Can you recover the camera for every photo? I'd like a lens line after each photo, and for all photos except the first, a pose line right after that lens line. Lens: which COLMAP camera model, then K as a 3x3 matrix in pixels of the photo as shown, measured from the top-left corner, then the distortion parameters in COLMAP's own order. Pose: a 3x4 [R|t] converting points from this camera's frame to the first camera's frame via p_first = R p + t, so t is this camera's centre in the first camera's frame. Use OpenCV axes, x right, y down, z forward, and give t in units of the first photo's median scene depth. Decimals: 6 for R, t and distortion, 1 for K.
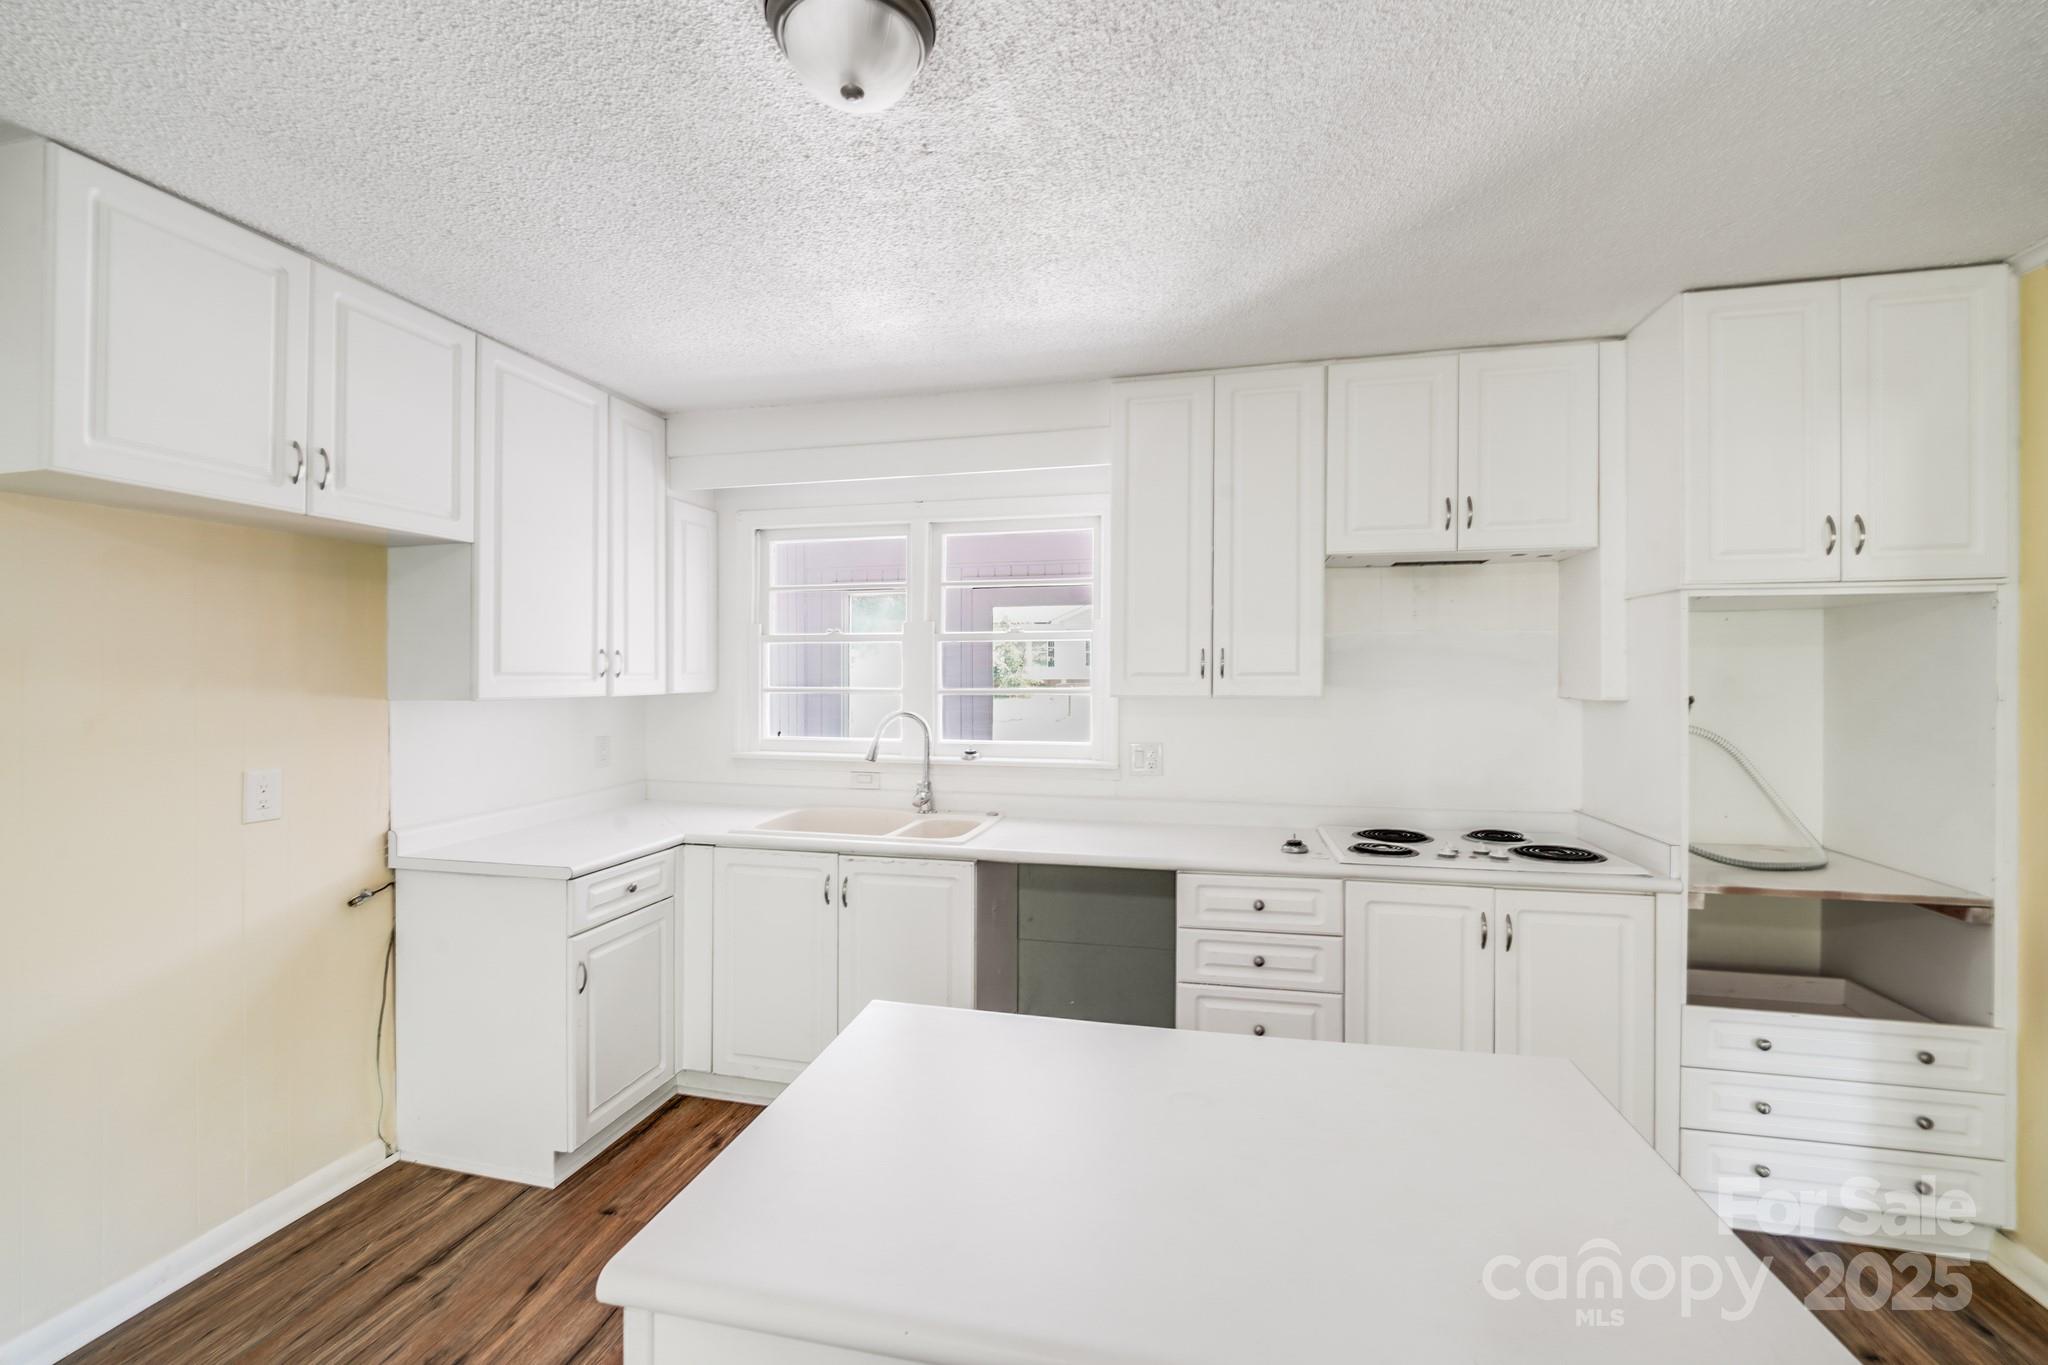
lens RADIAL K [[831.8, 0, 1018.6], [0, 831.8, 677.5], [0, 0, 1]] dist [-0.010745, -0.000761]
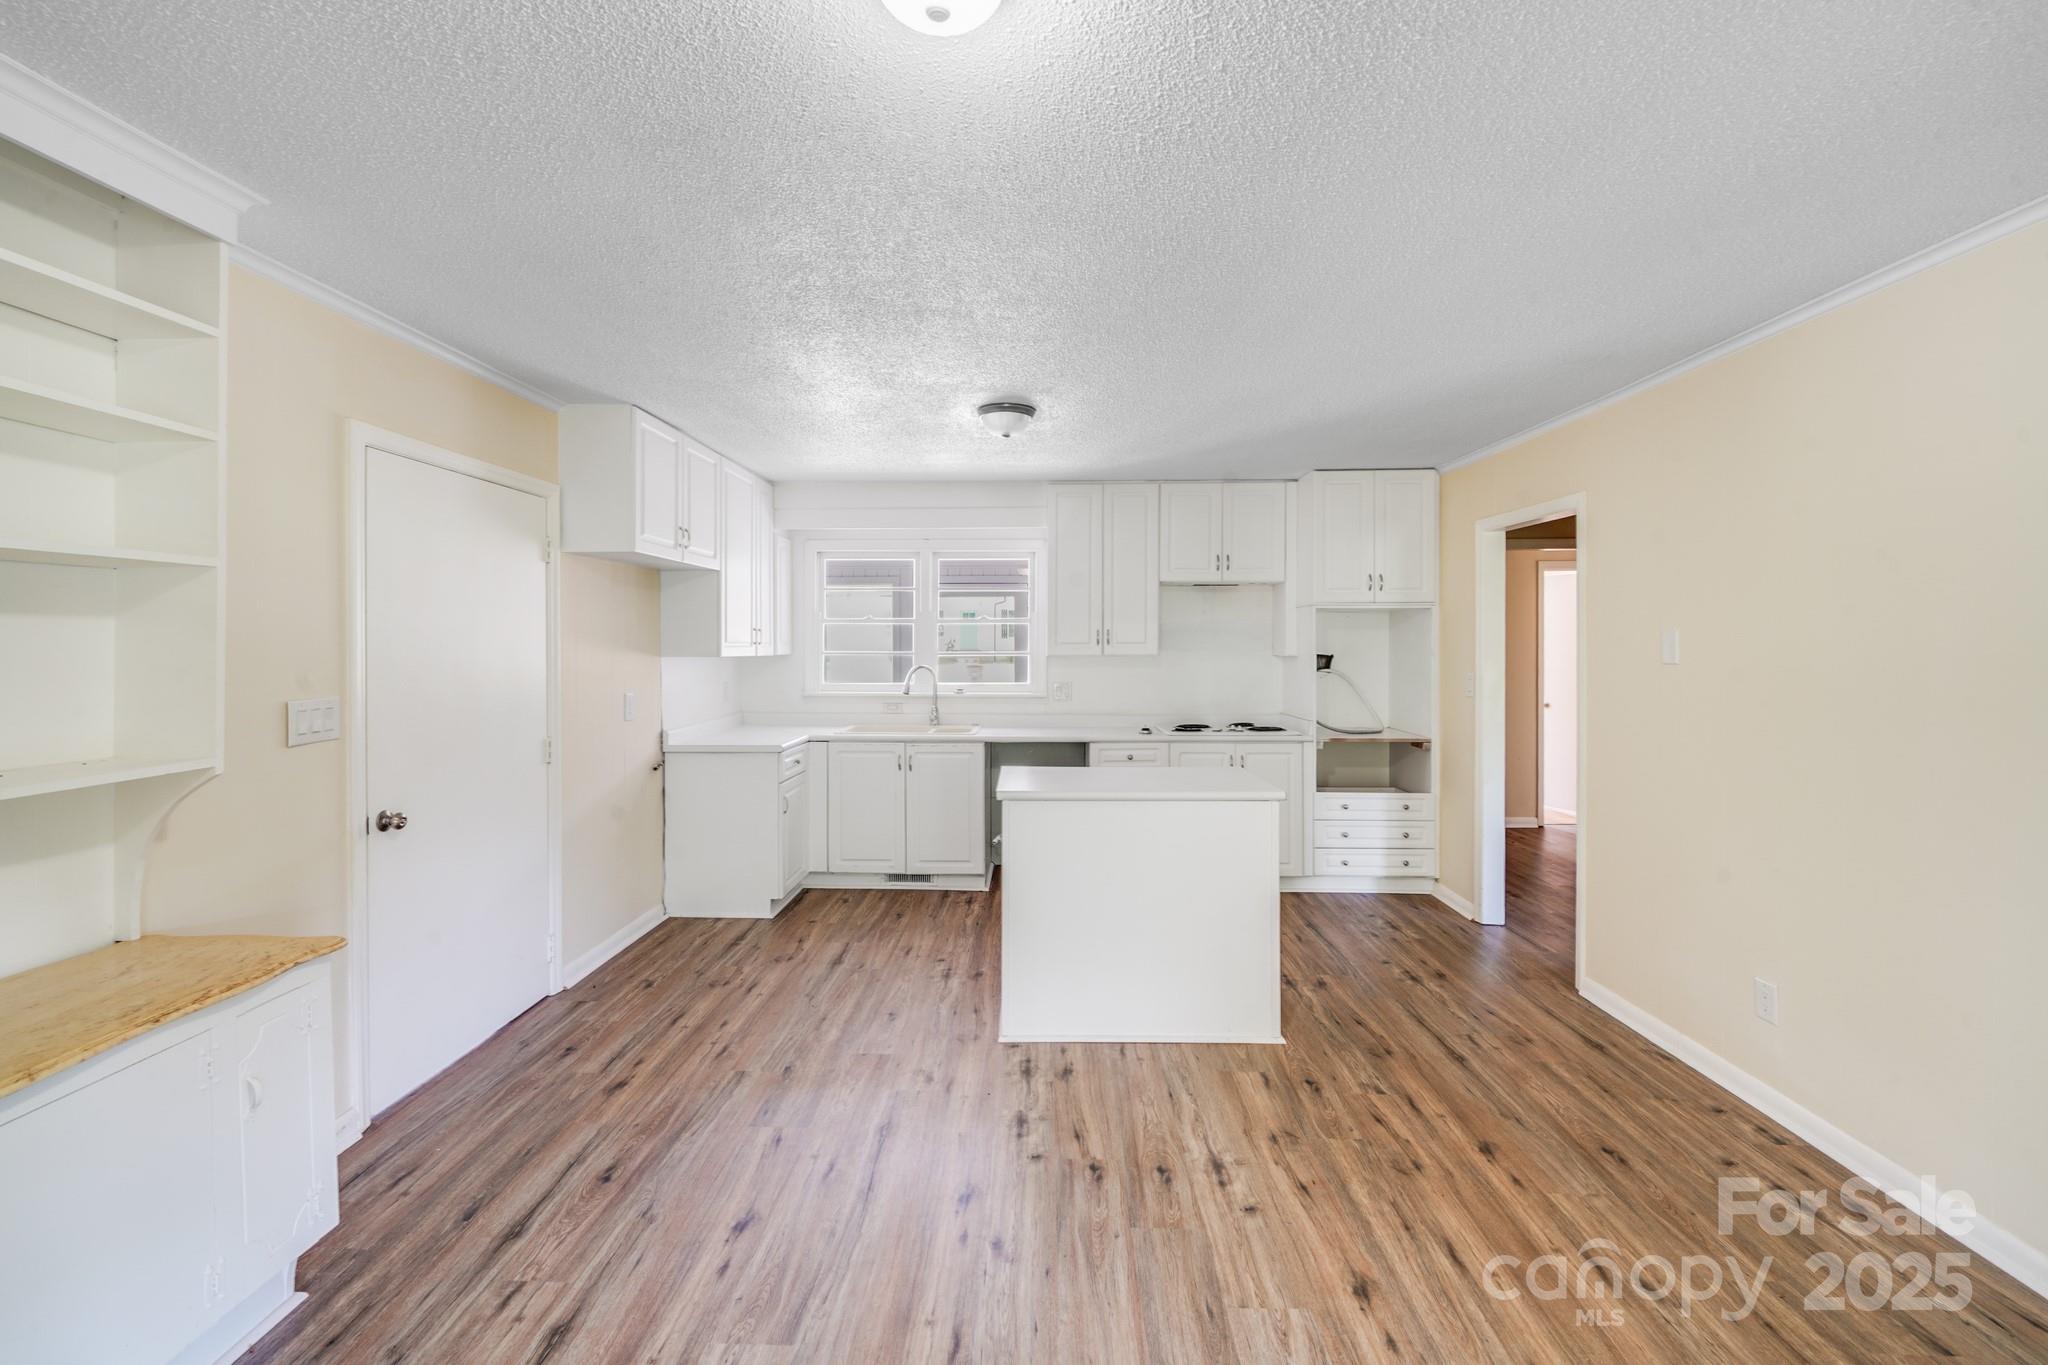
lens RADIAL K [[838.3, 0, 1028.4], [0, 838.3, 642.4], [0, 0, 1]] dist [0.001300, -0.010317]
pose [[0.977107, 0.000509, 0.212750, -0.375020], [0.000823, 0.999981, -0.006170, 0.006432], [-0.212749, 0.006204, 0.977087, -0.918195]]
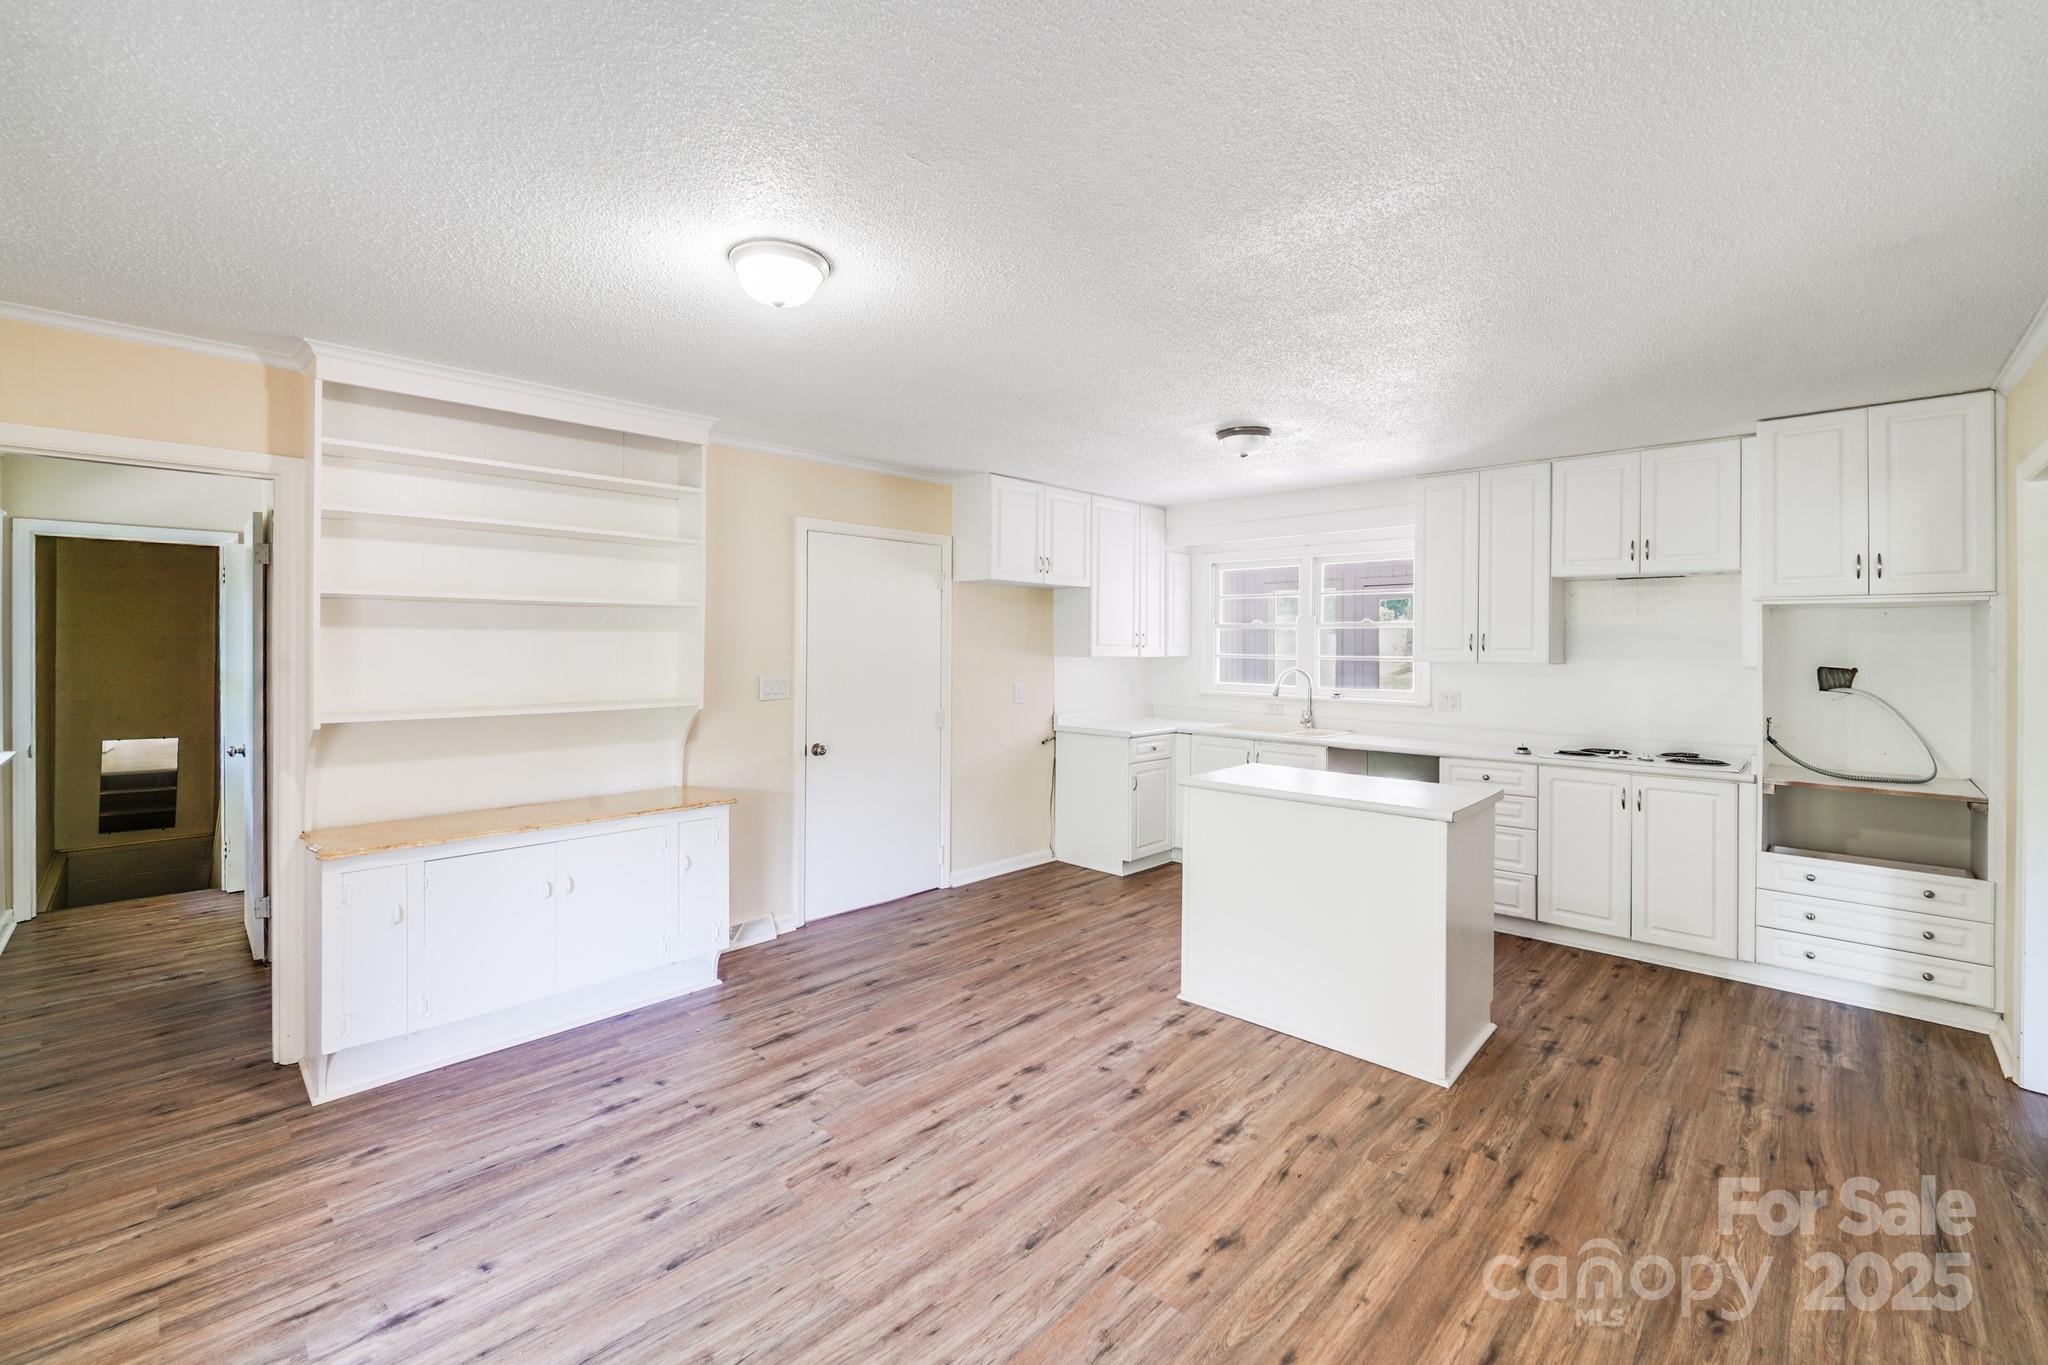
lens RADIAL K [[855.8, 0, 1015.5], [0, 855.8, 633.6], [0, 0, 1]] dist [-0.012663, -0.000485]
pose [[0.864651, 0.000555, -0.502373, 0.326417], [-0.009949, 0.999822, -0.016019, 0.002144], [0.502275, 0.018849, 0.864502, -1.082931]]
